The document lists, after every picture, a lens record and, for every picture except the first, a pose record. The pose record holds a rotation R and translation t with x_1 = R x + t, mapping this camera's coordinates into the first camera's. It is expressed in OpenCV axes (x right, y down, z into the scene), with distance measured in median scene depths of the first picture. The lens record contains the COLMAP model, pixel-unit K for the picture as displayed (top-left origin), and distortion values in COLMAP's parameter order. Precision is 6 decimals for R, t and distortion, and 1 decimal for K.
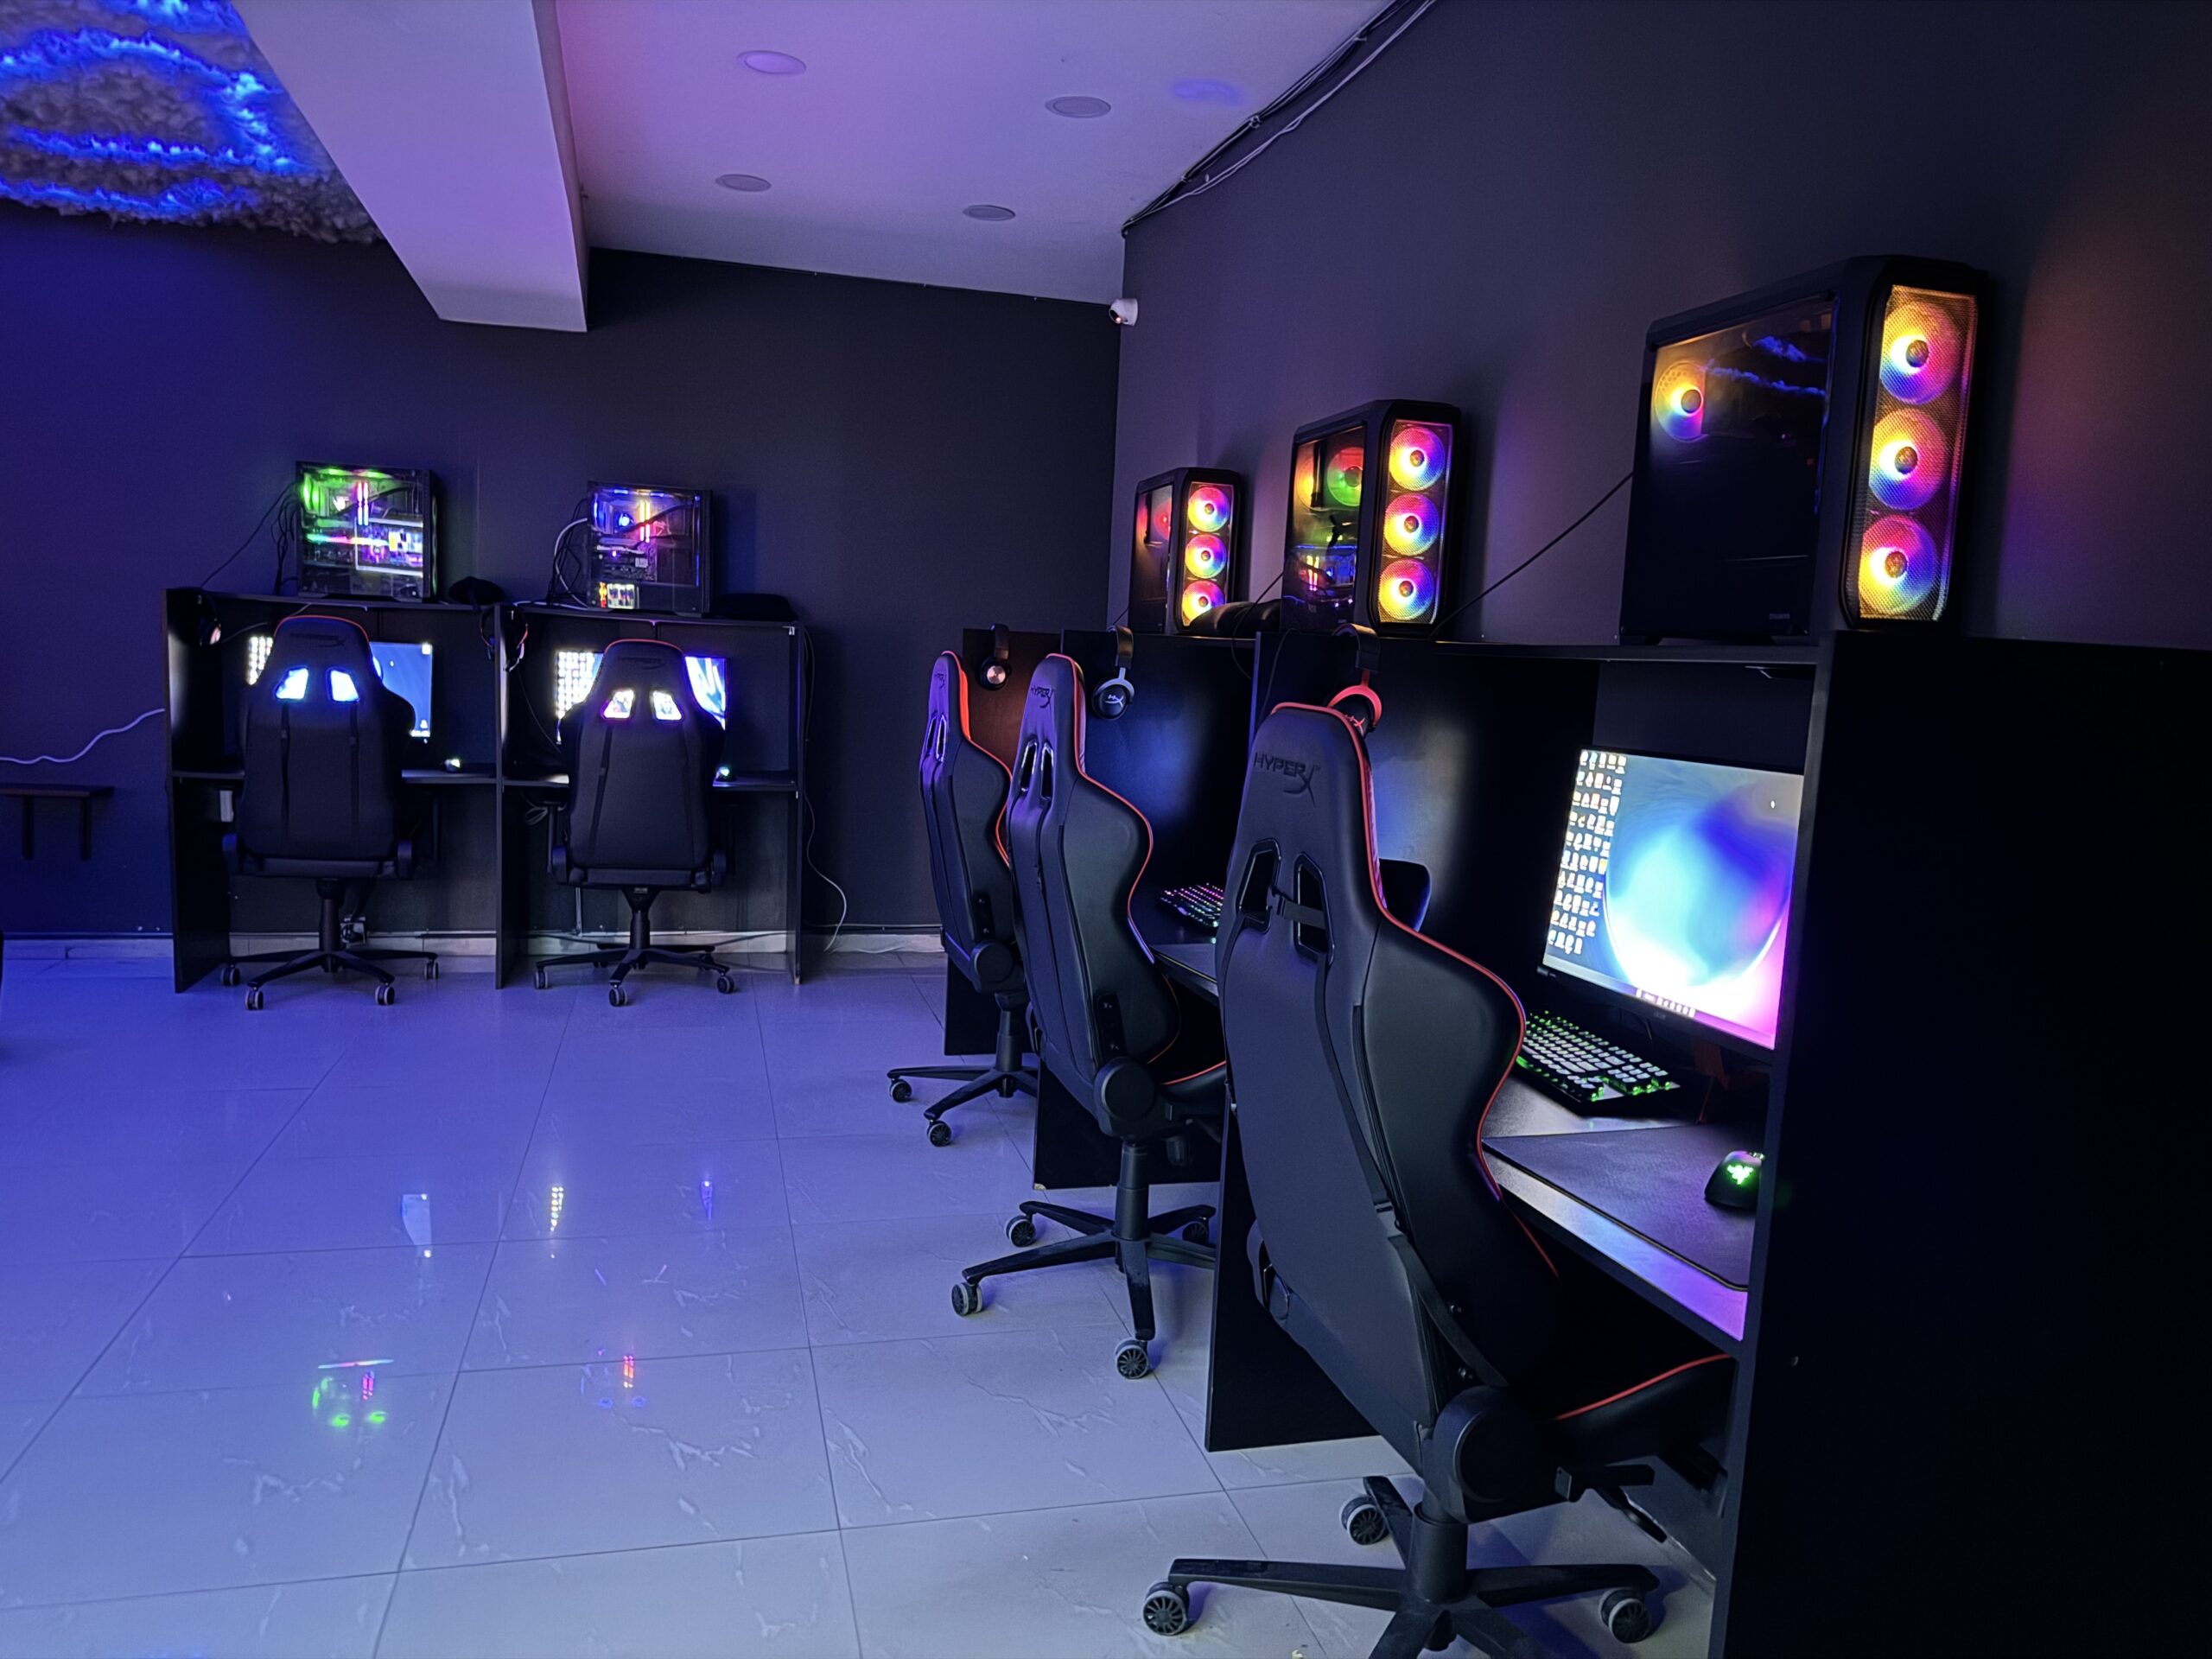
lens RADIAL K [[1614.7, 0, 1107.3], [0, 1614.7, 877.7], [0, 0, 1]] dist [-0.063888, -0.000393]
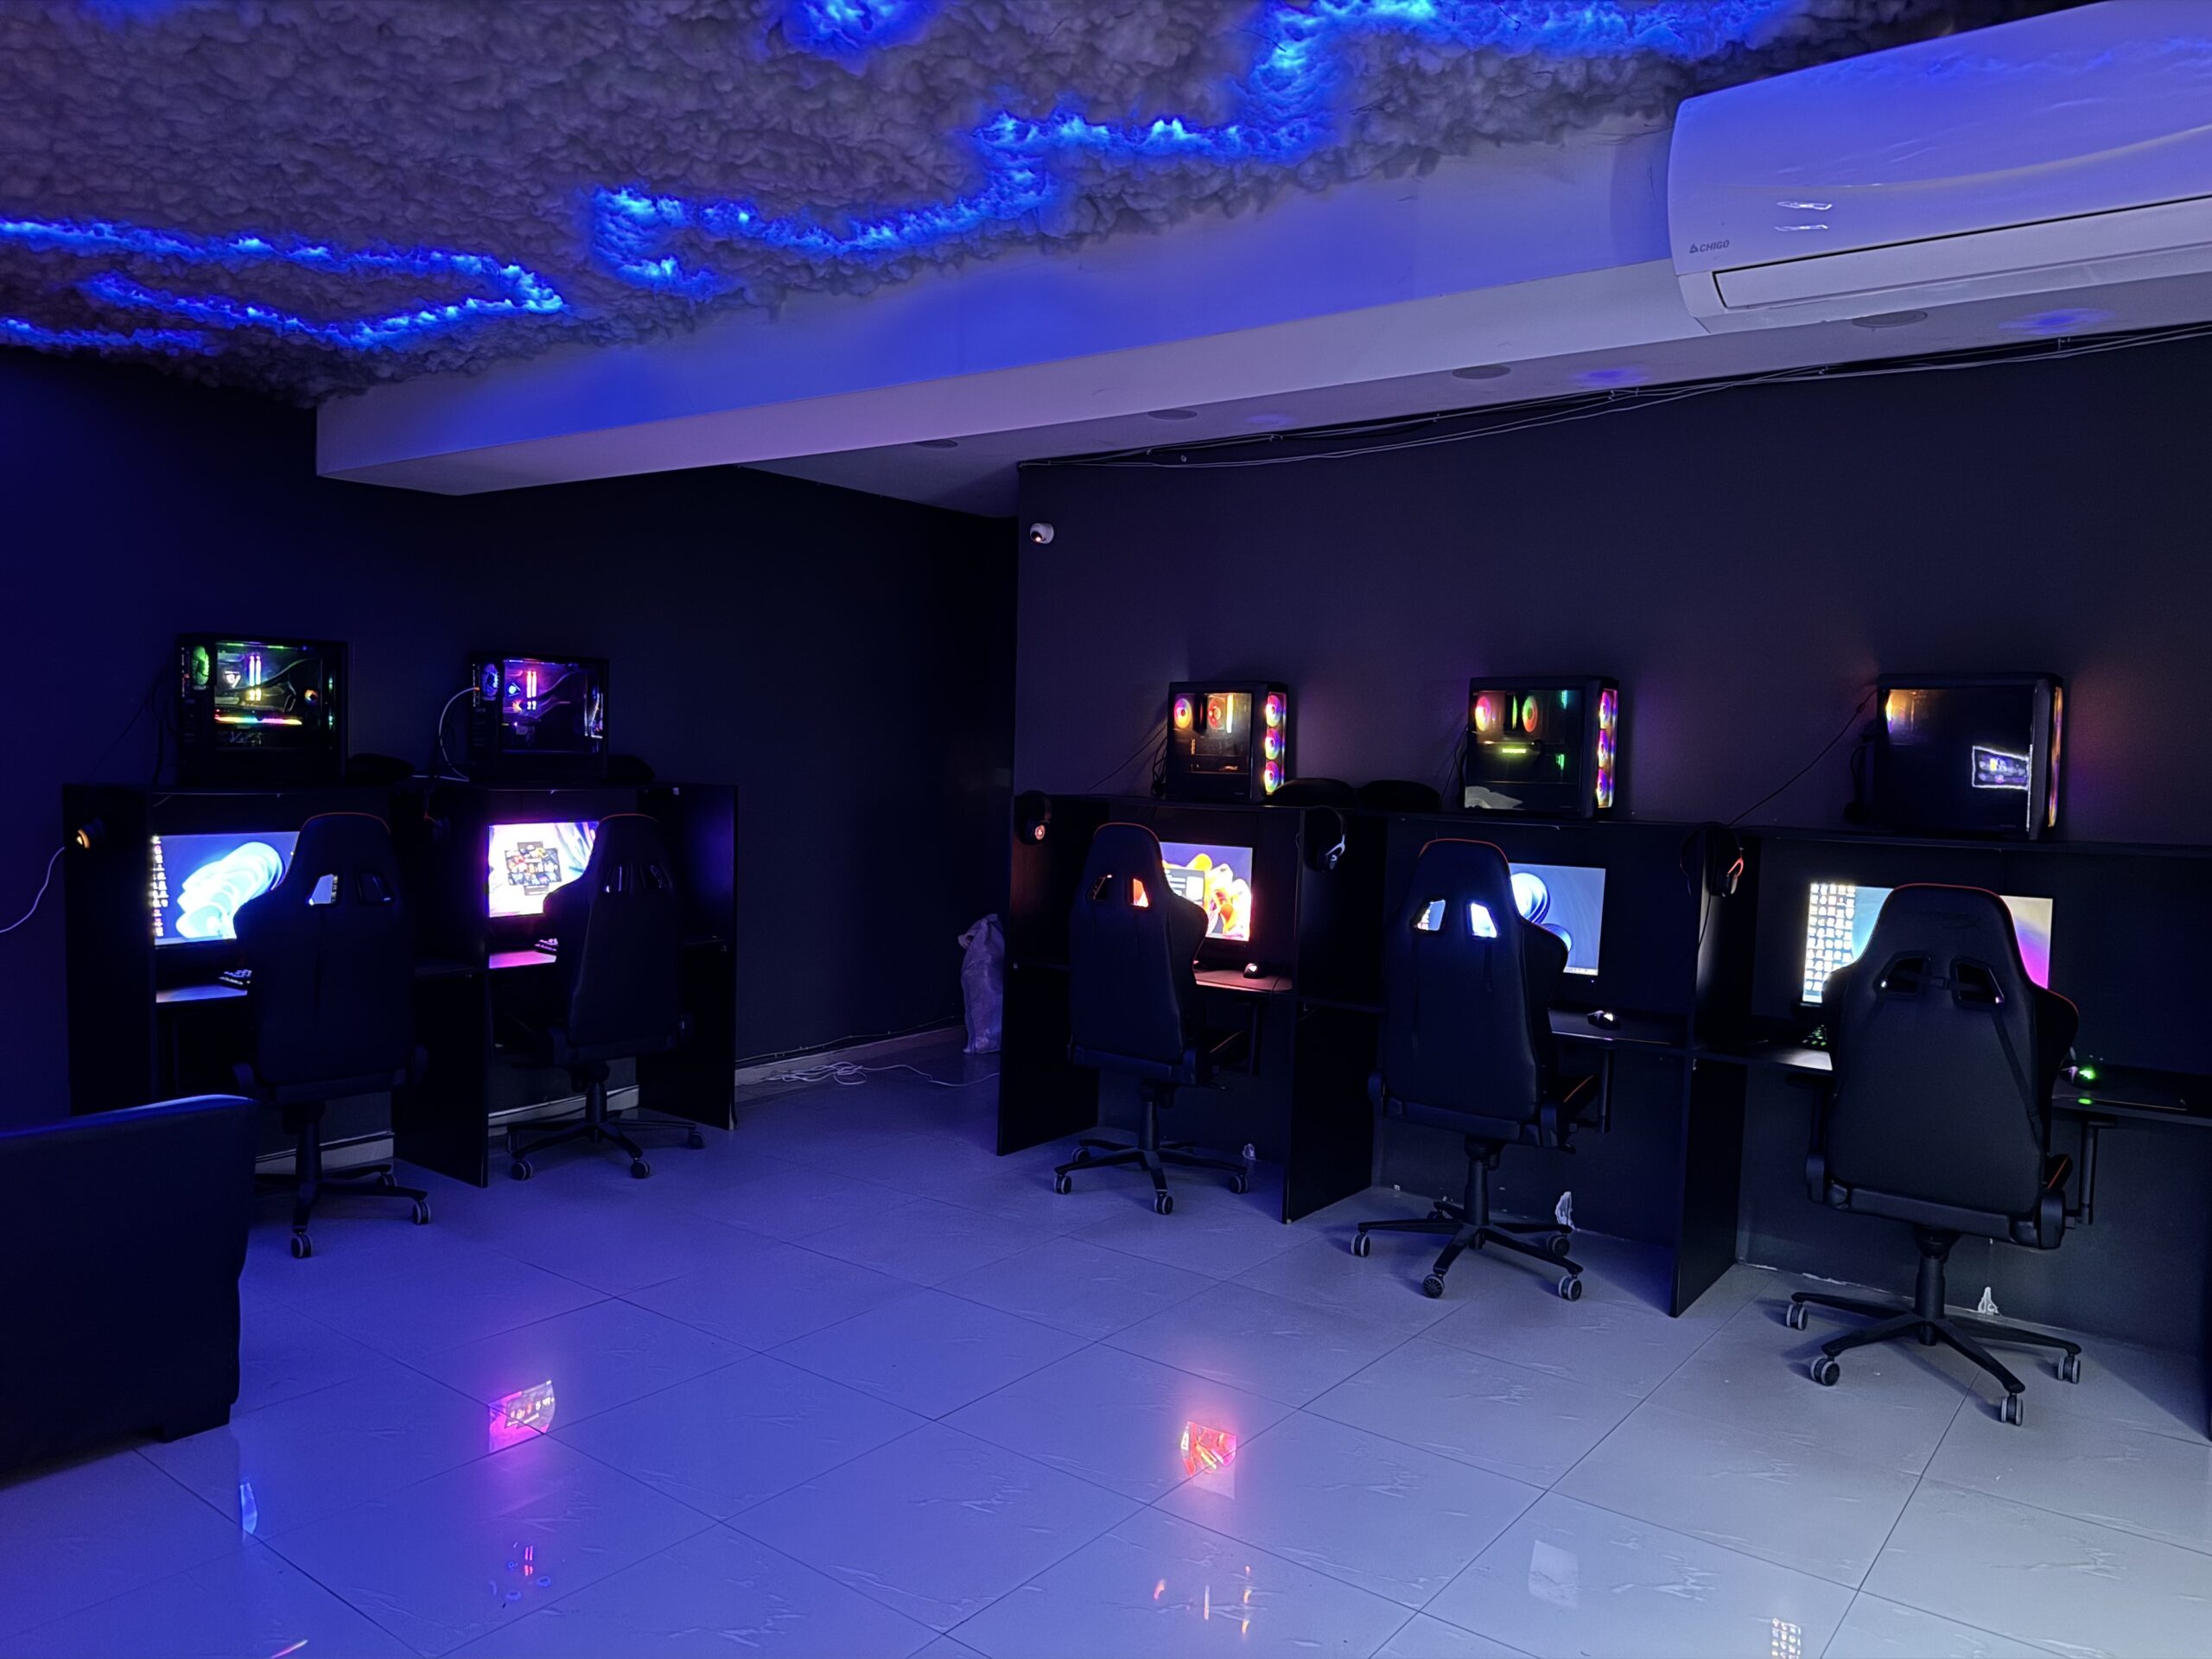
lens RADIAL K [[1578.5, 0, 1106.0], [0, 1578.5, 829.5], [0, 0, 1]] dist [0.070032, -0.000282]
pose [[0.790712, -0.082235, 0.606640, -1.498535], [0.108648, 0.994057, -0.006863, -0.221349], [-0.602470, 0.071337, 0.794947, 0.001892]]
